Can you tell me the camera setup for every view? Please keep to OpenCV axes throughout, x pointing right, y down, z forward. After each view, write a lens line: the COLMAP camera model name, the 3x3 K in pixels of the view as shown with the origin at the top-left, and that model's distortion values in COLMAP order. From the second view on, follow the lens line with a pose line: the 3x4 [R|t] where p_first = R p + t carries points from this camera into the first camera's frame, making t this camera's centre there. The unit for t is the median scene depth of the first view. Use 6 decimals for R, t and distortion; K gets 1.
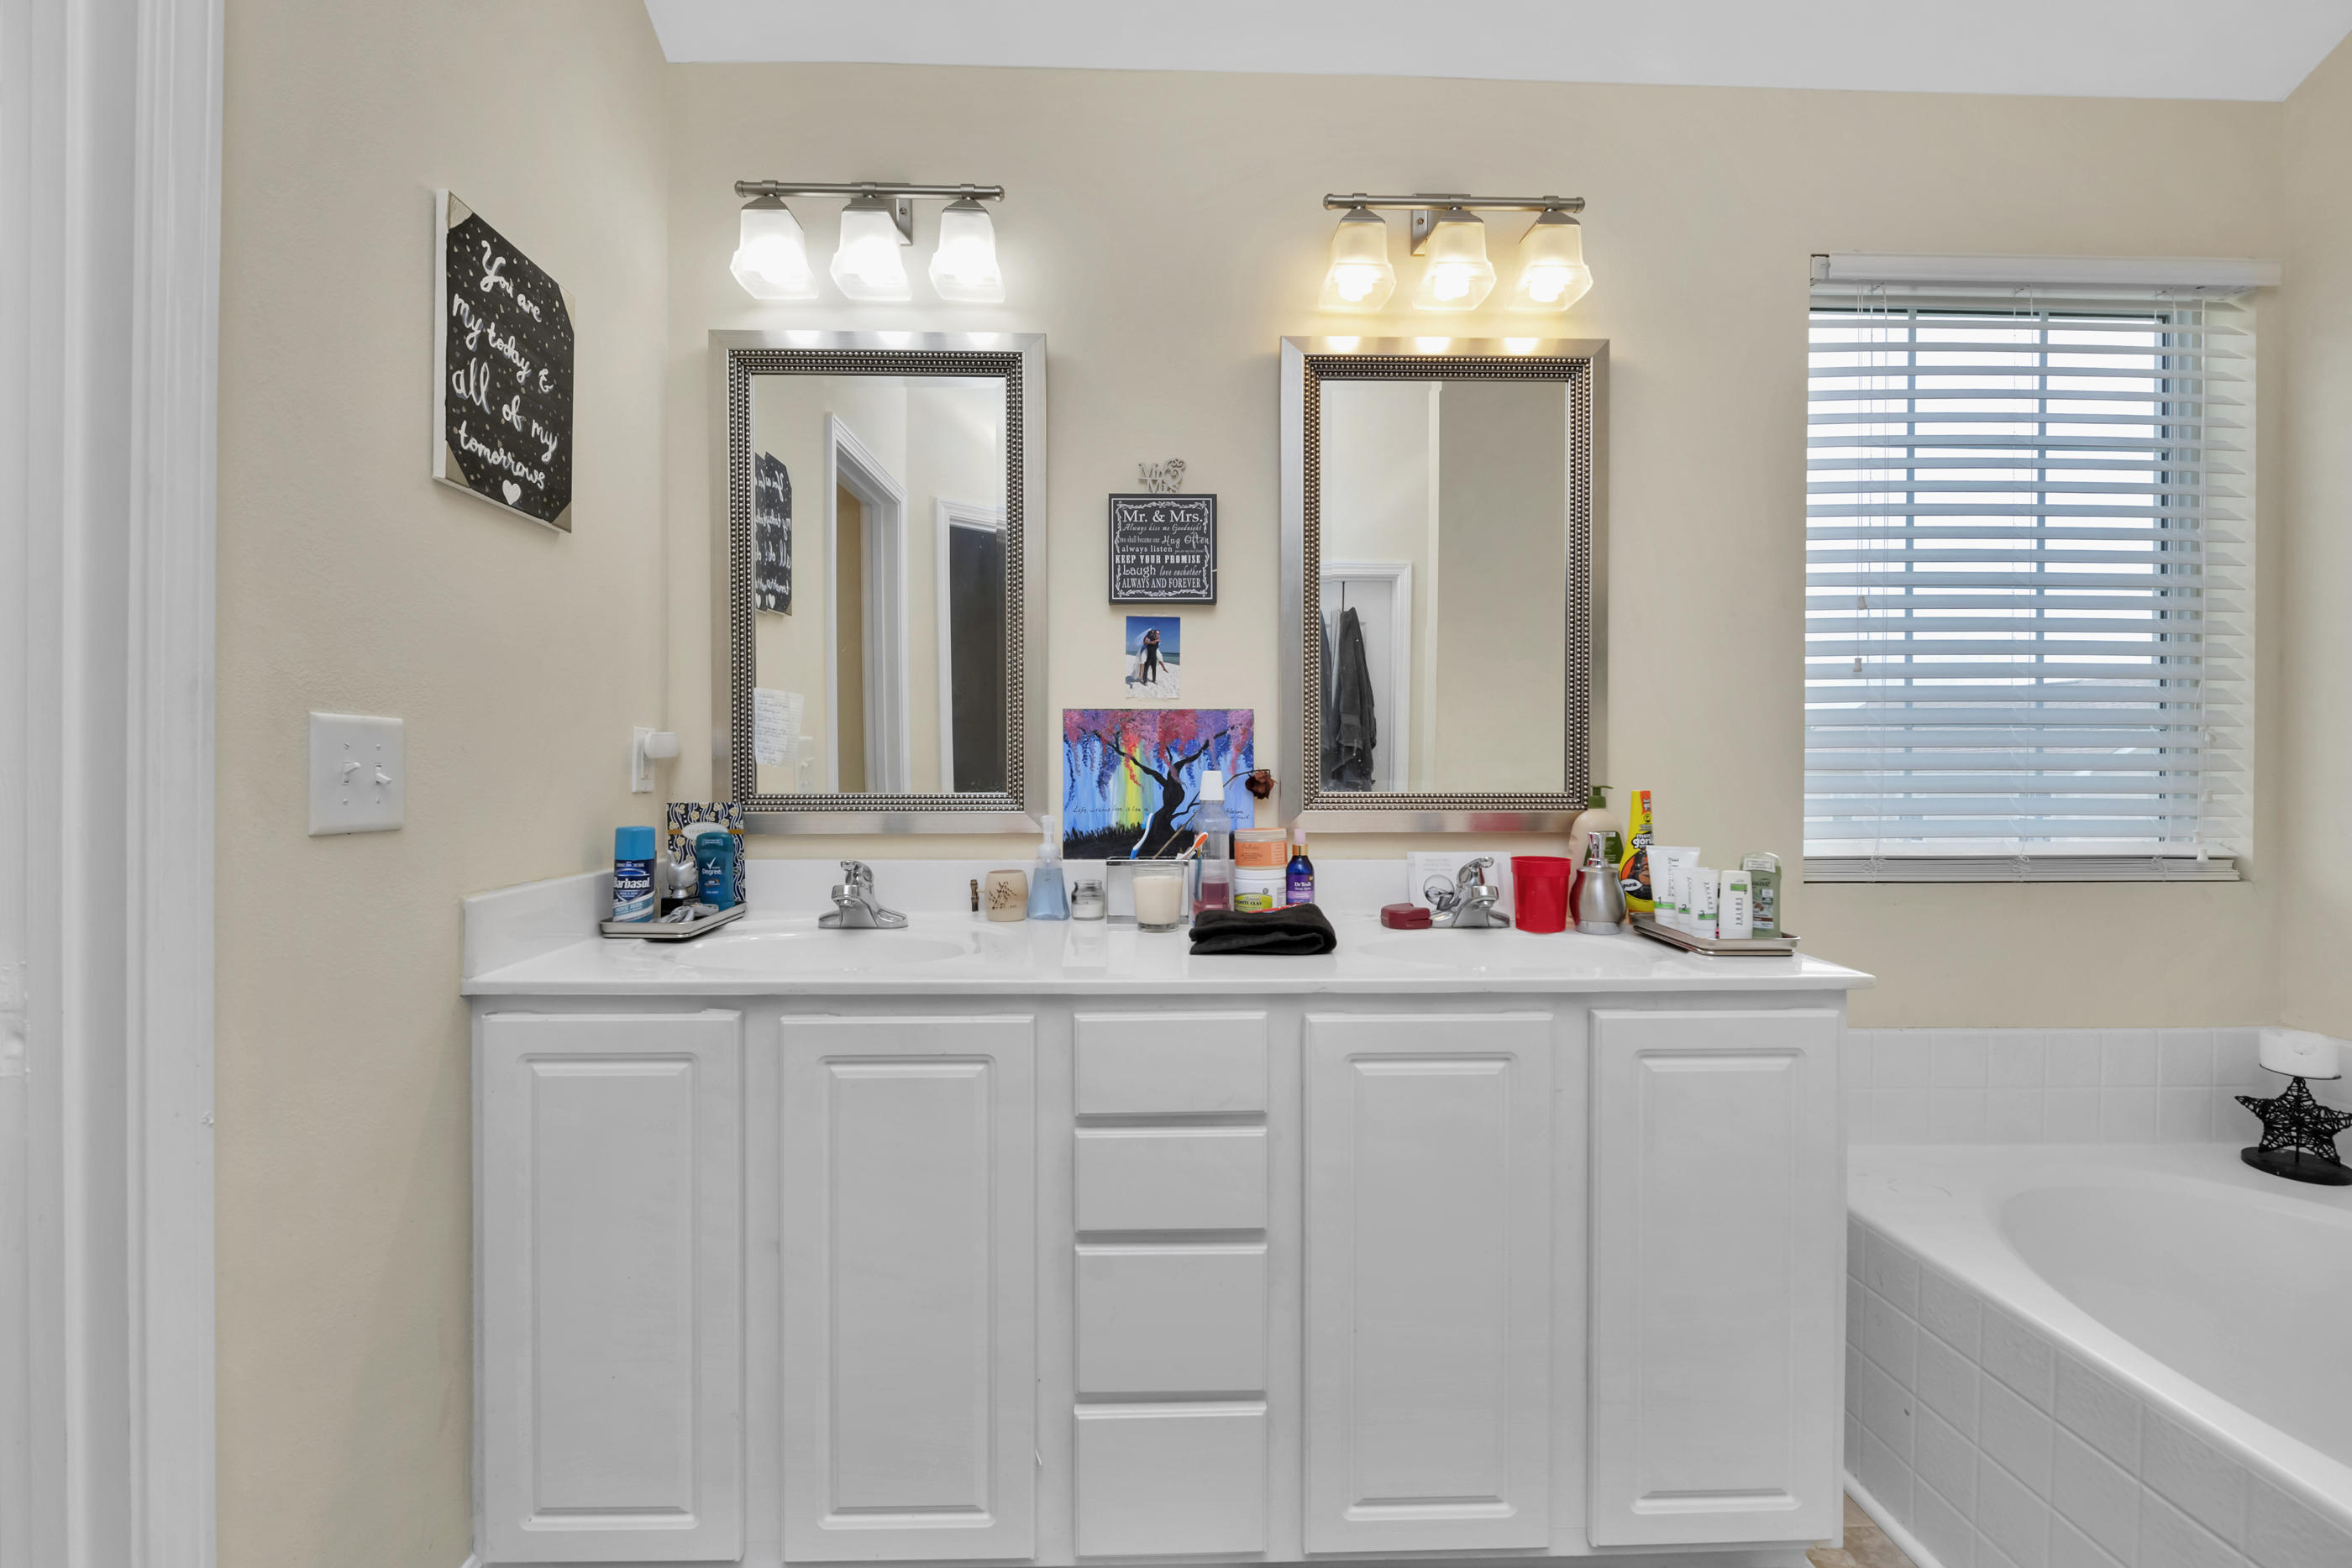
lens RADIAL K [[1025.5, 0, 1184.6], [0, 1025.5, 770.0], [0, 0, 1]] dist [-0.000759, -0.000730]
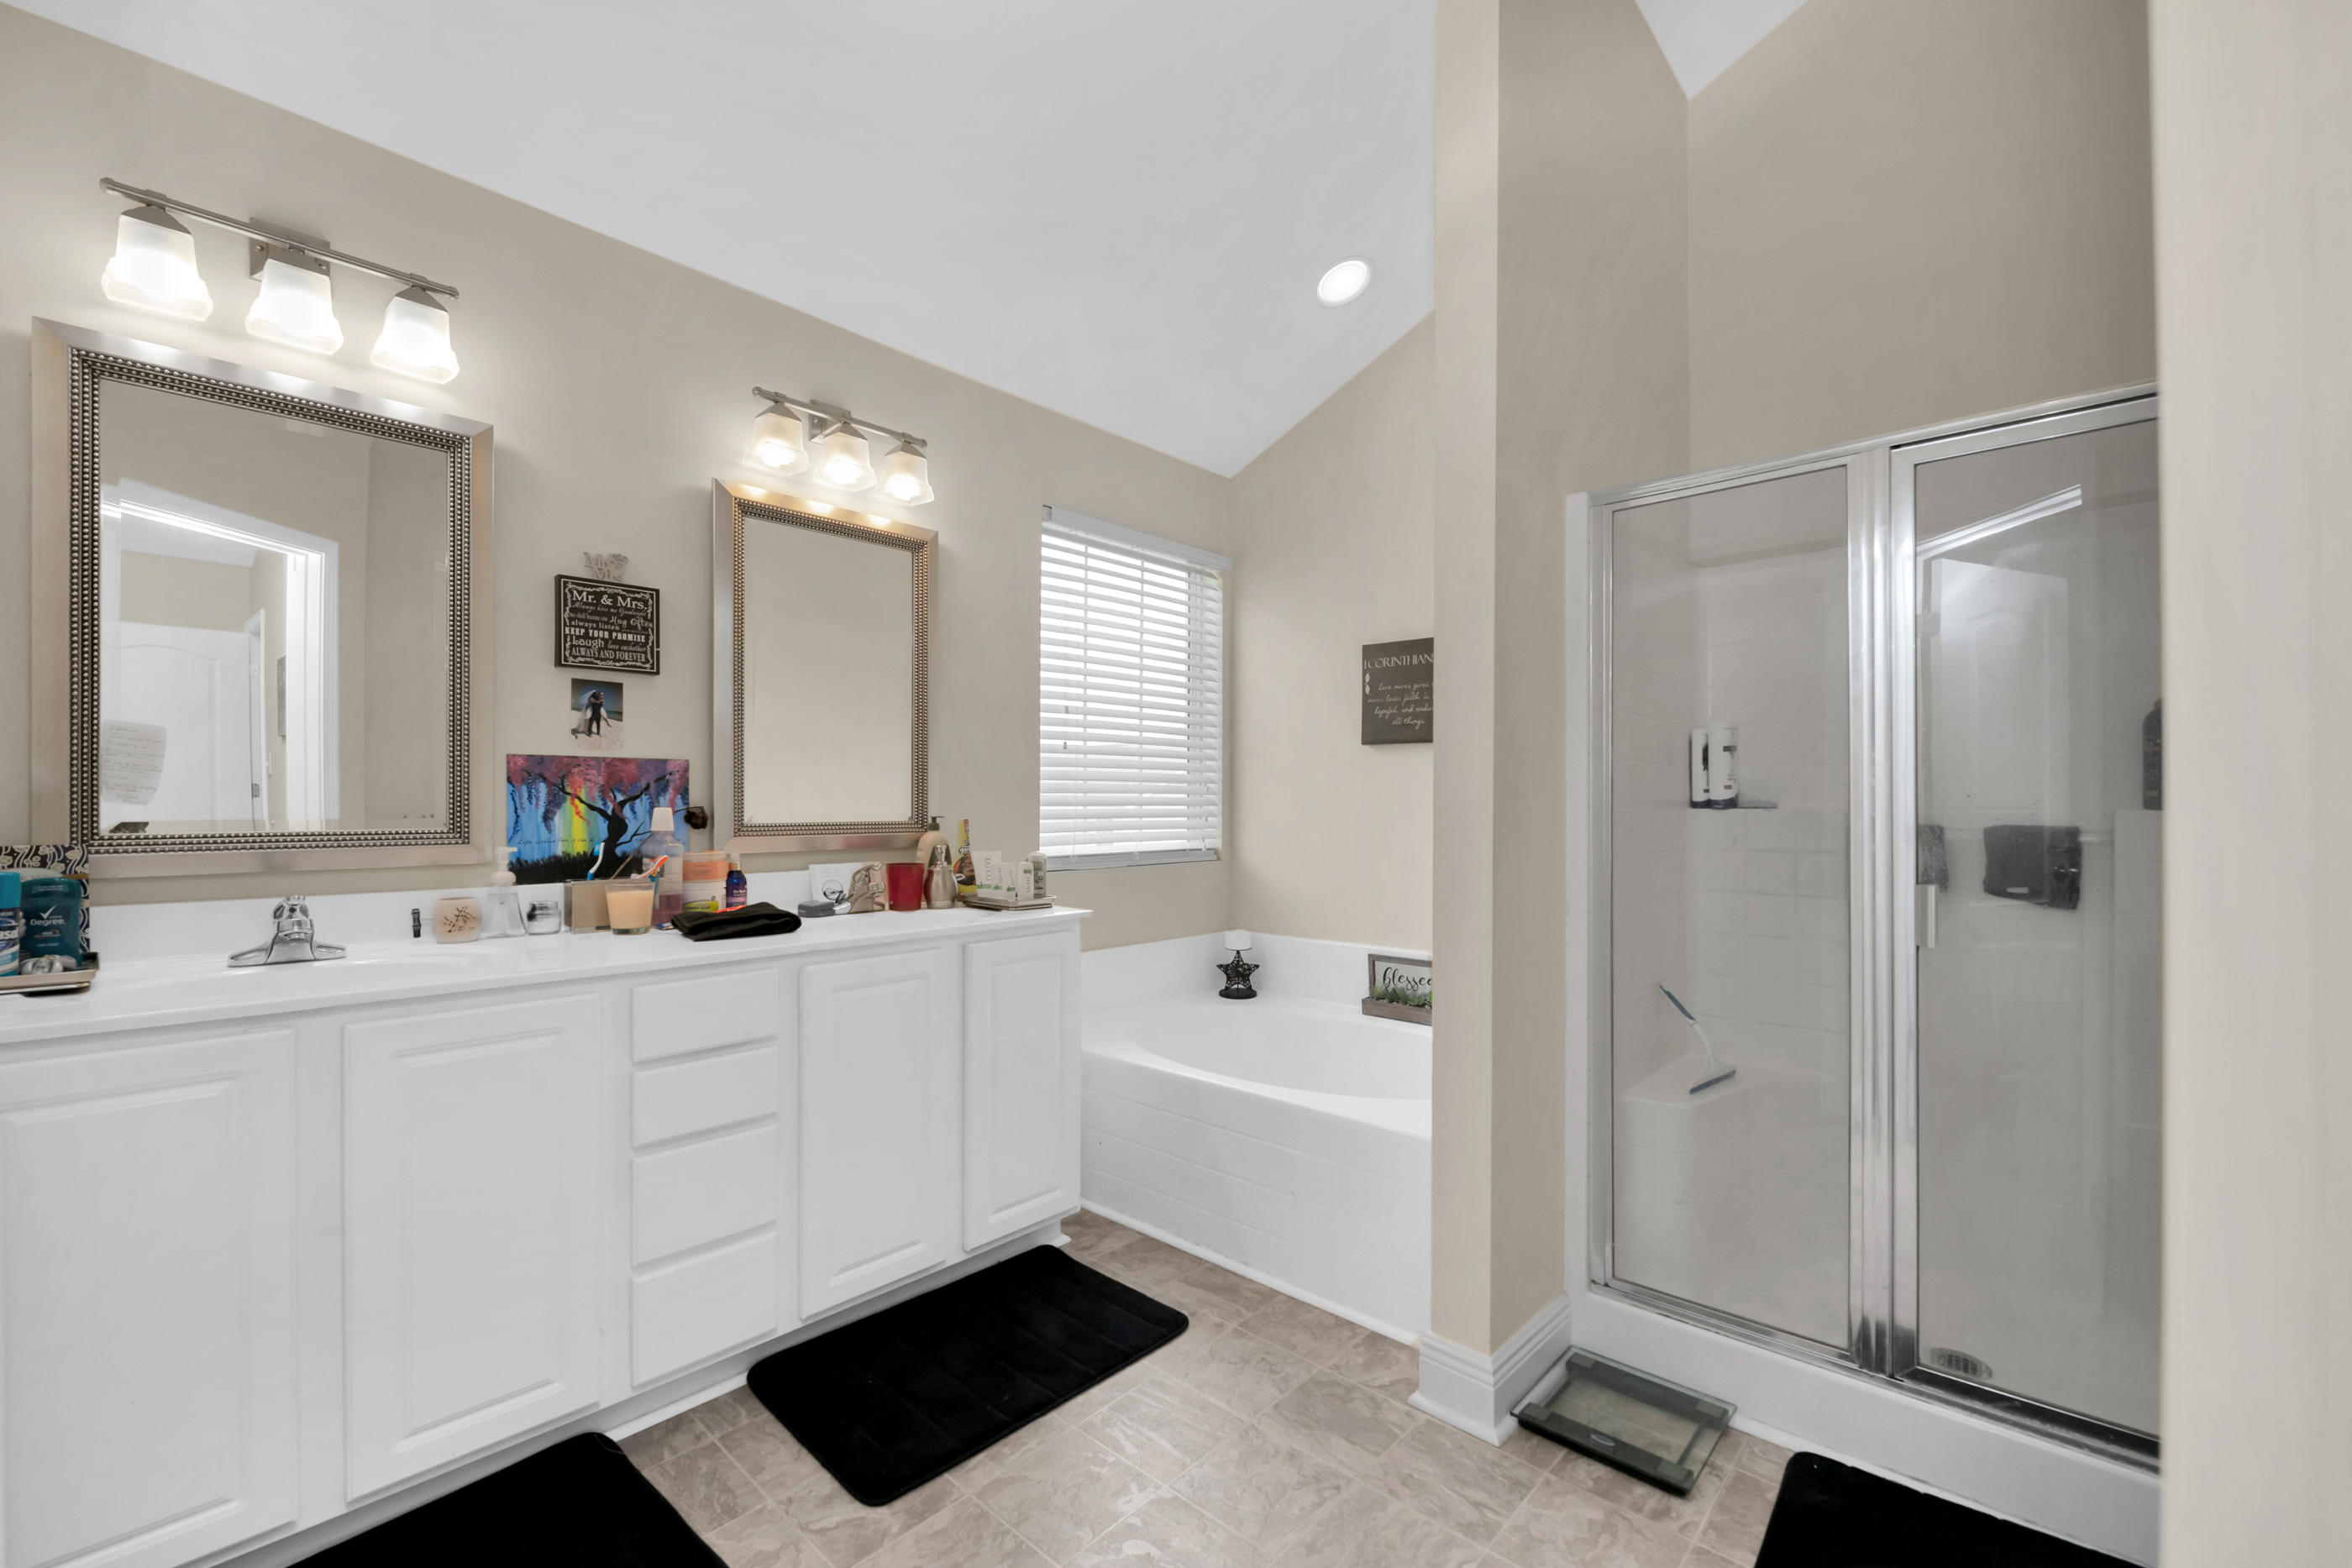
lens RADIAL K [[937.1, 0, 1194.4], [0, 937.1, 783.1], [0, 0, 1]] dist [-0.000731, -0.000413]
pose [[0.704876, 0.015186, 0.709168, -0.320878], [0.004943, 0.999641, -0.026319, 0.004184], [-0.709313, 0.022057, 0.704548, -0.280329]]
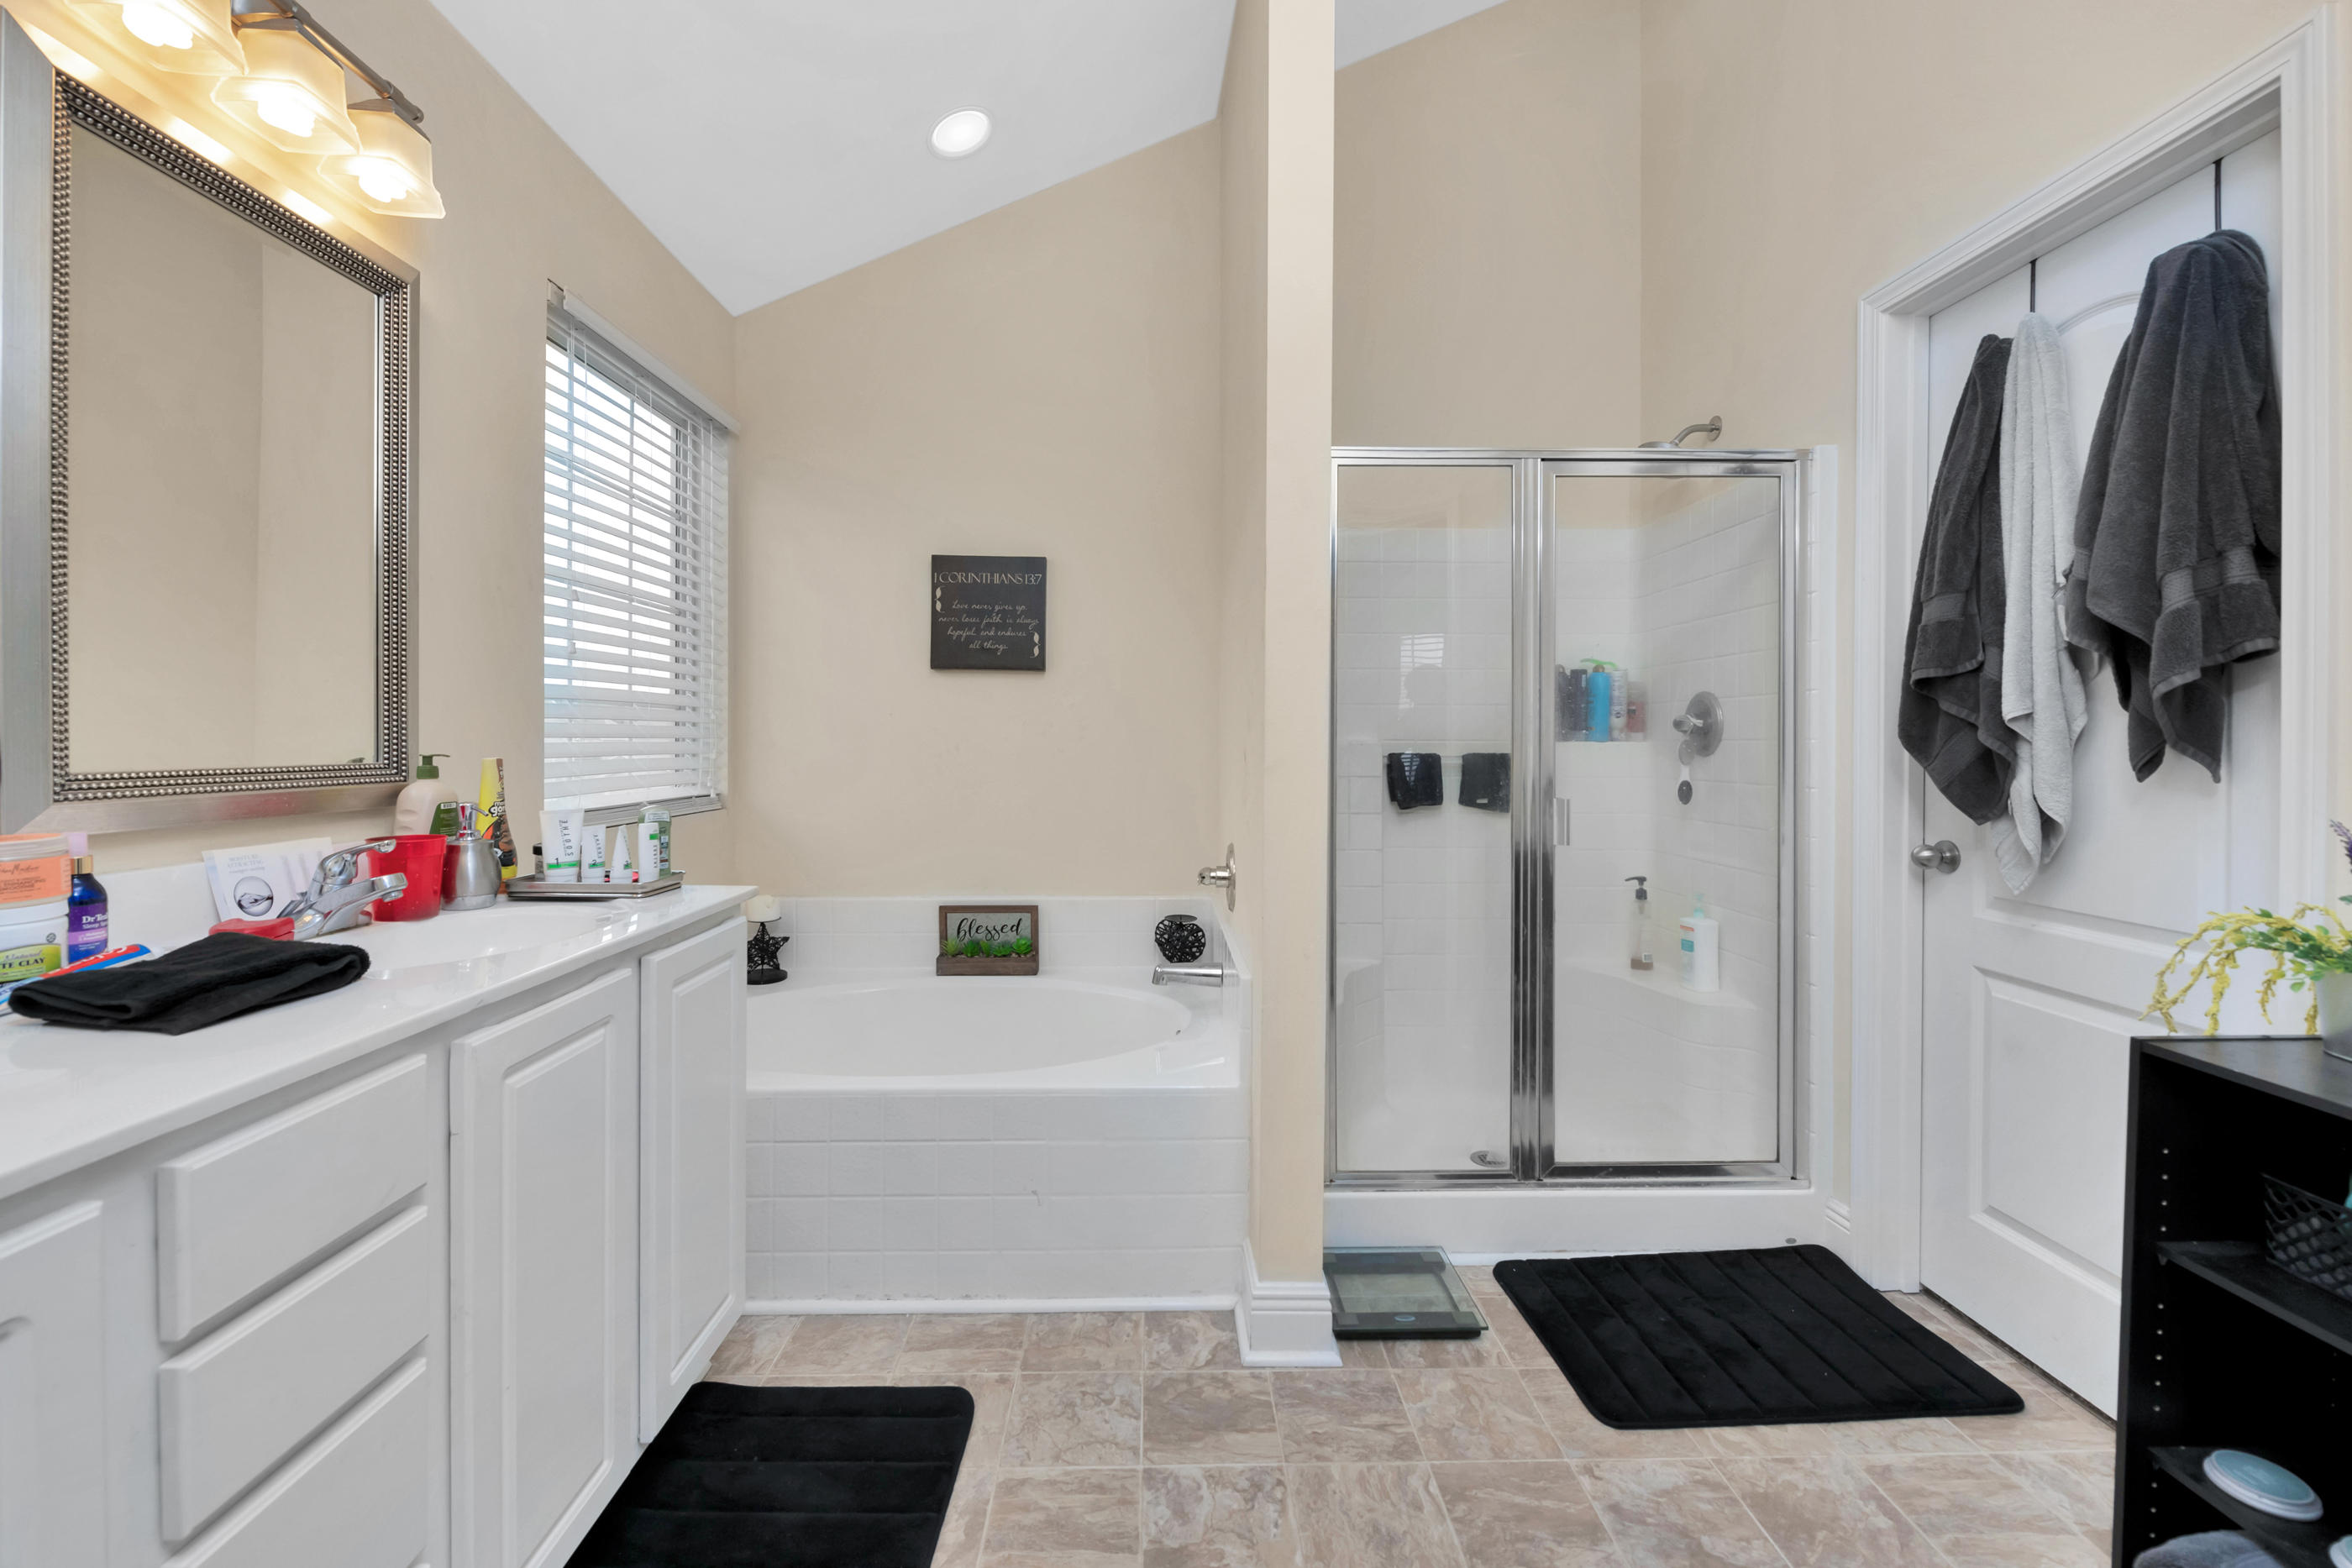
lens RADIAL K [[968.5, 0, 1170.1], [0, 968.5, 731.0], [0, 0, 1]] dist [-0.000499, -0.000226]
pose [[0.043585, 0.007876, 0.999019, -0.425665], [0.004739, 0.999956, -0.008091, 0.004330], [-0.999038, 0.005087, 0.043546, 0.283186]]
